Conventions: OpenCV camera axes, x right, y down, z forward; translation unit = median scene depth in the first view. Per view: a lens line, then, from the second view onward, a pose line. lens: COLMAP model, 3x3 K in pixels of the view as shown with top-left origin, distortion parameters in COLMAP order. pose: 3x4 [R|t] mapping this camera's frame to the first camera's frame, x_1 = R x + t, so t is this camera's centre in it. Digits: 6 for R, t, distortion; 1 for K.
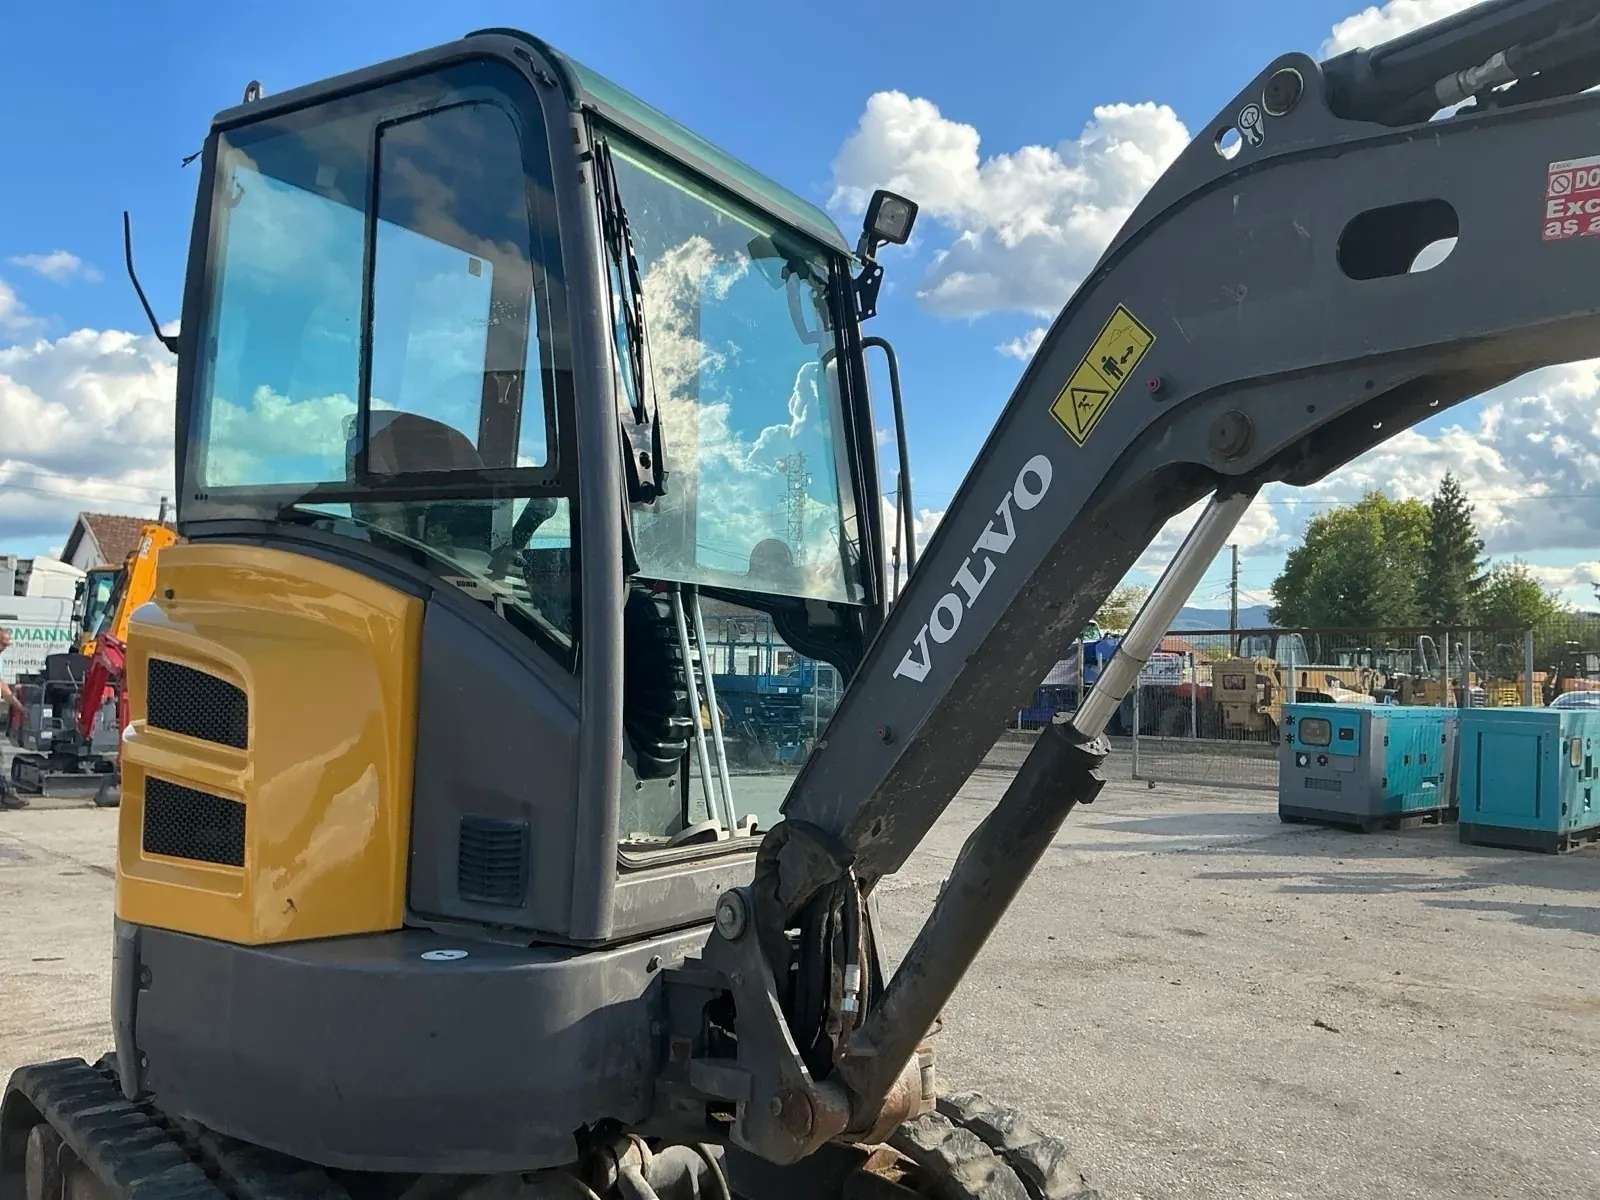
lens RADIAL K [[1331.3, 0, 799.1], [0, 1331.3, 596.9], [0, 0, 1]] dist [0.151601, -0.320470]
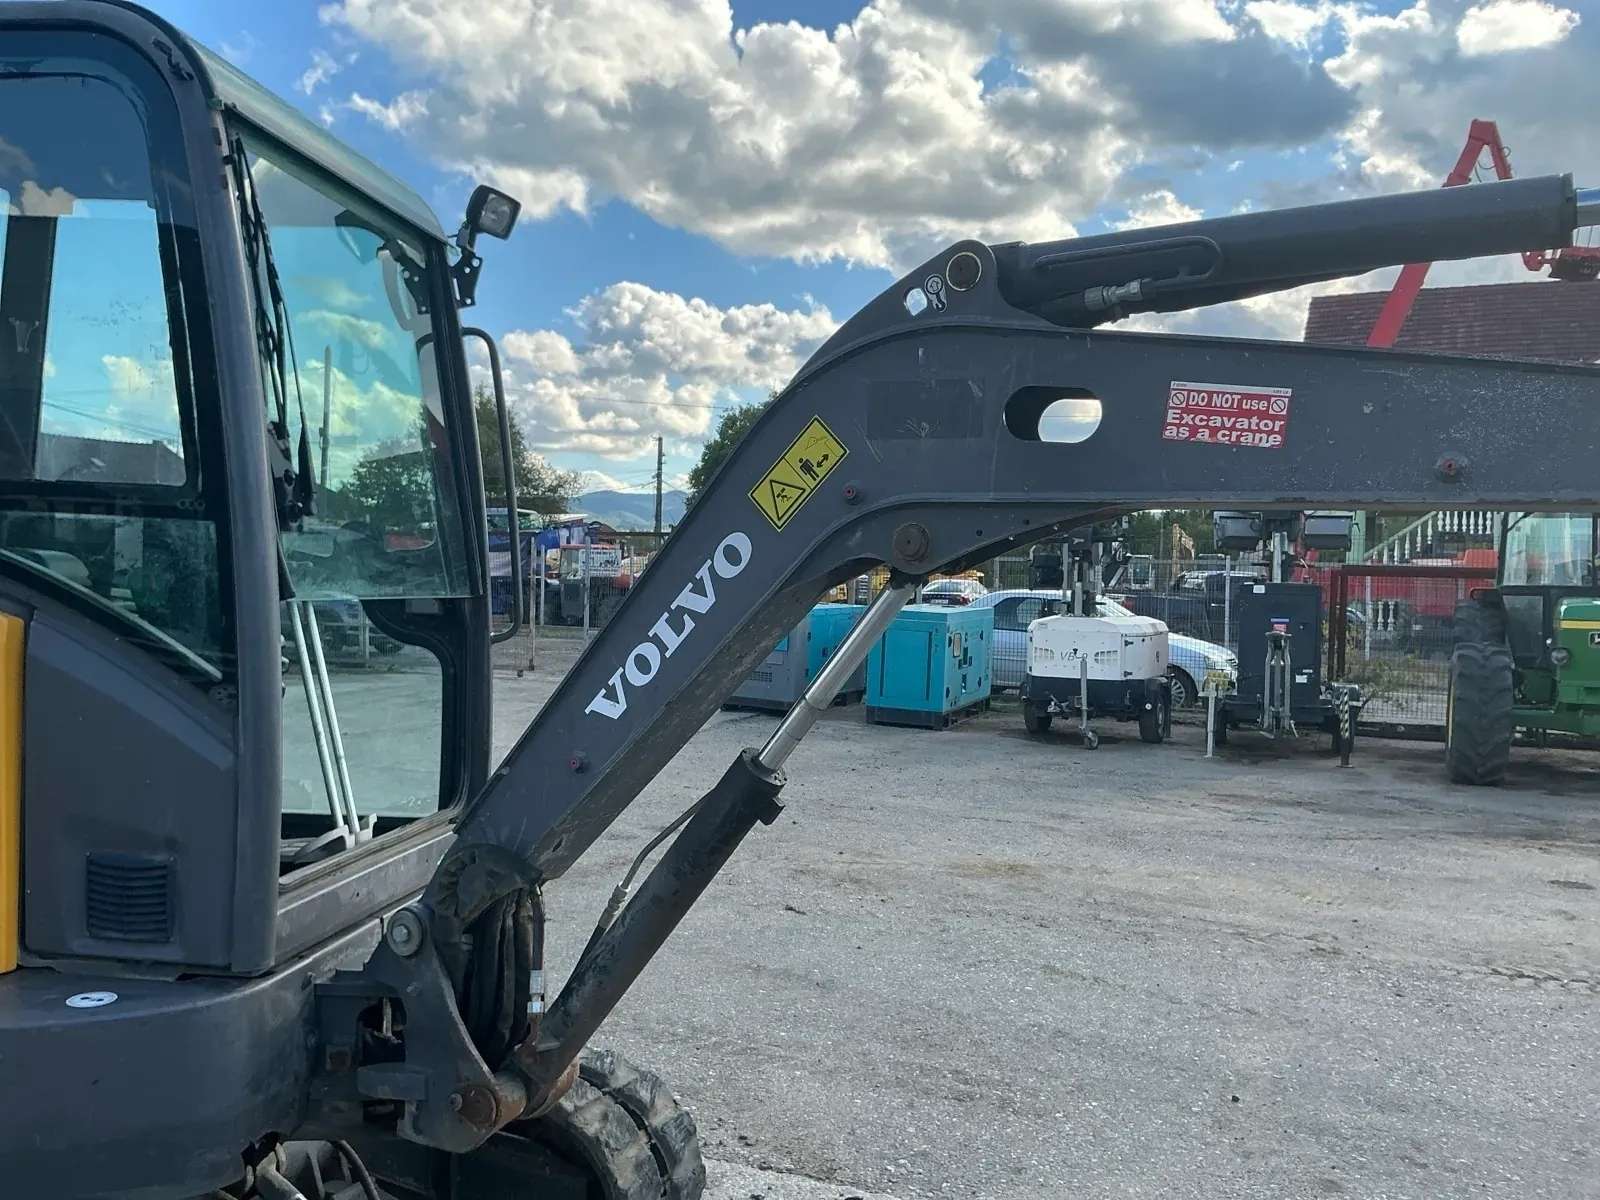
lens RADIAL K [[1331.3, 0, 799.1], [0, 1331.3, 596.9], [0, 0, 1]] dist [0.151601, -0.320470]
pose [[0.912135, -0.008568, 0.409801, -0.171181], [-0.027860, 0.996174, 0.082837, -0.102278], [-0.408943, -0.086975, 0.908406, -0.051359]]
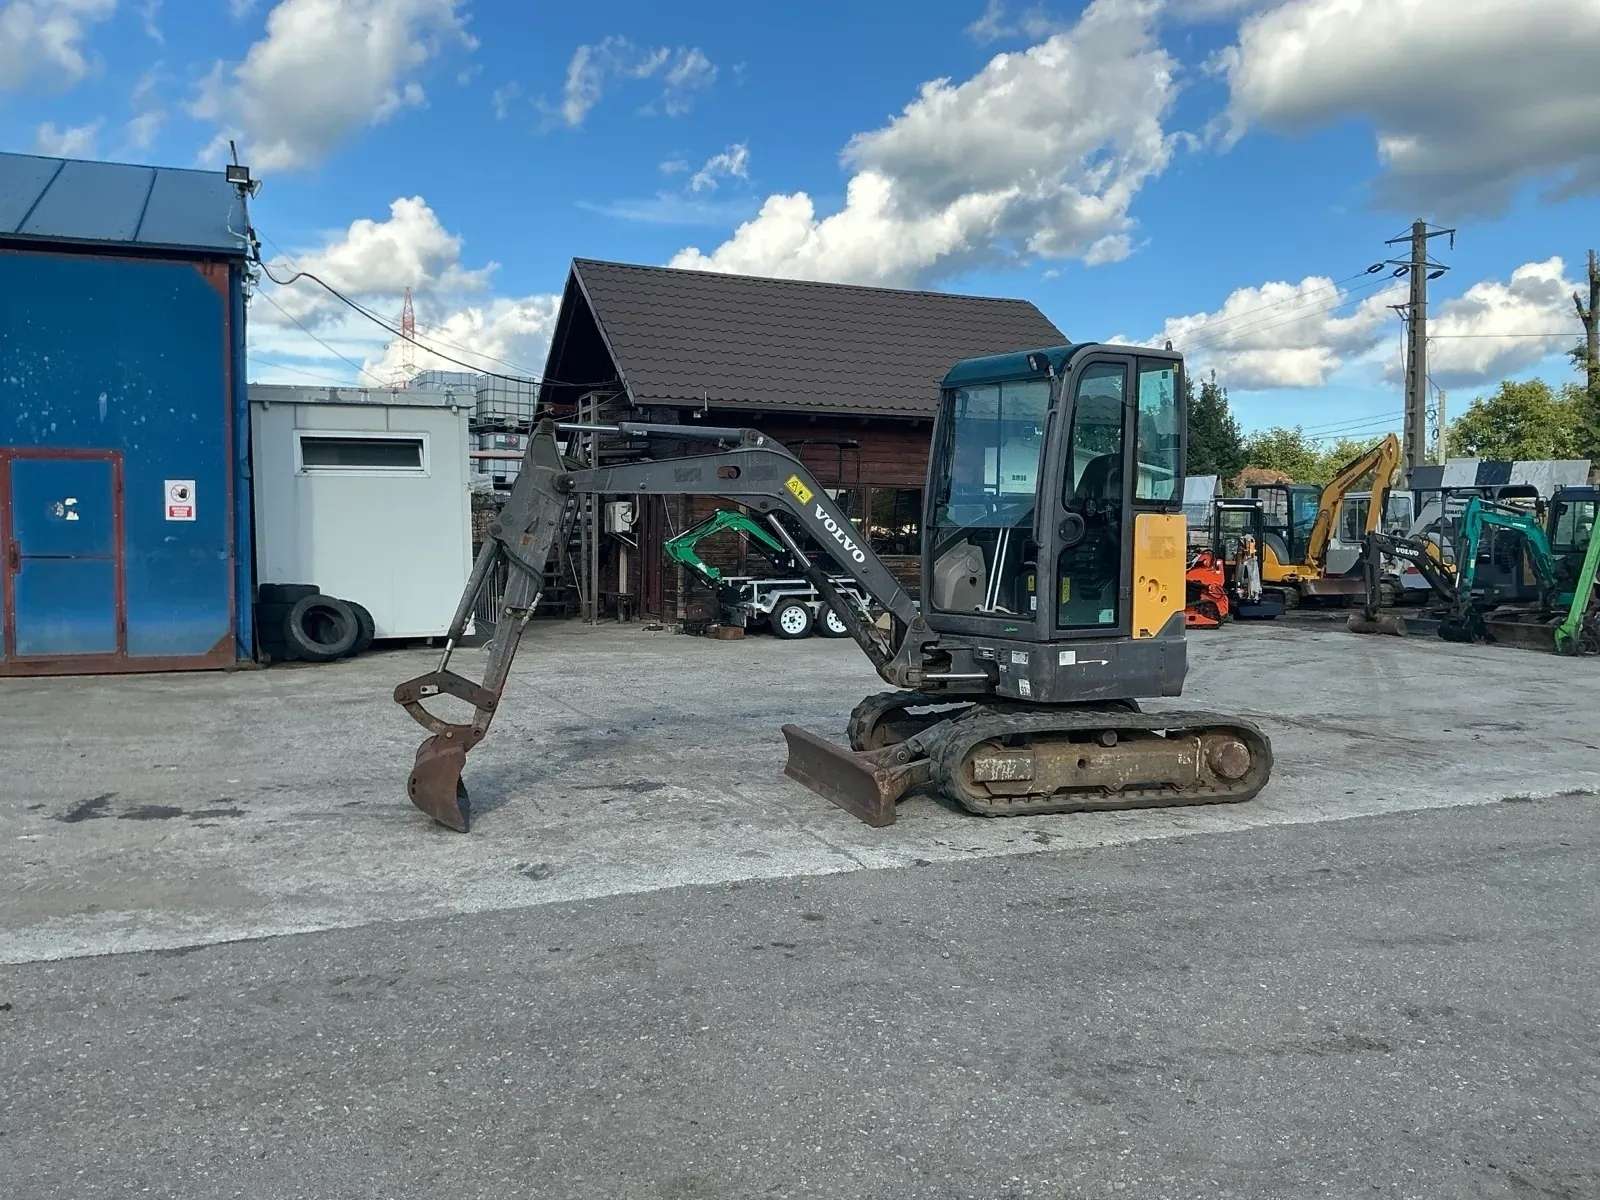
lens RADIAL K [[1328.6, 0, 794.3], [0, 1328.6, 591.1], [0, 0, 1]] dist [0.148085, -0.303348]
pose [[-0.373114, 0.015605, -0.927654, 2.918608], [0.043429, 0.999056, -0.000662, 0.123164], [0.926769, -0.040534, -0.373439, 1.777363]]
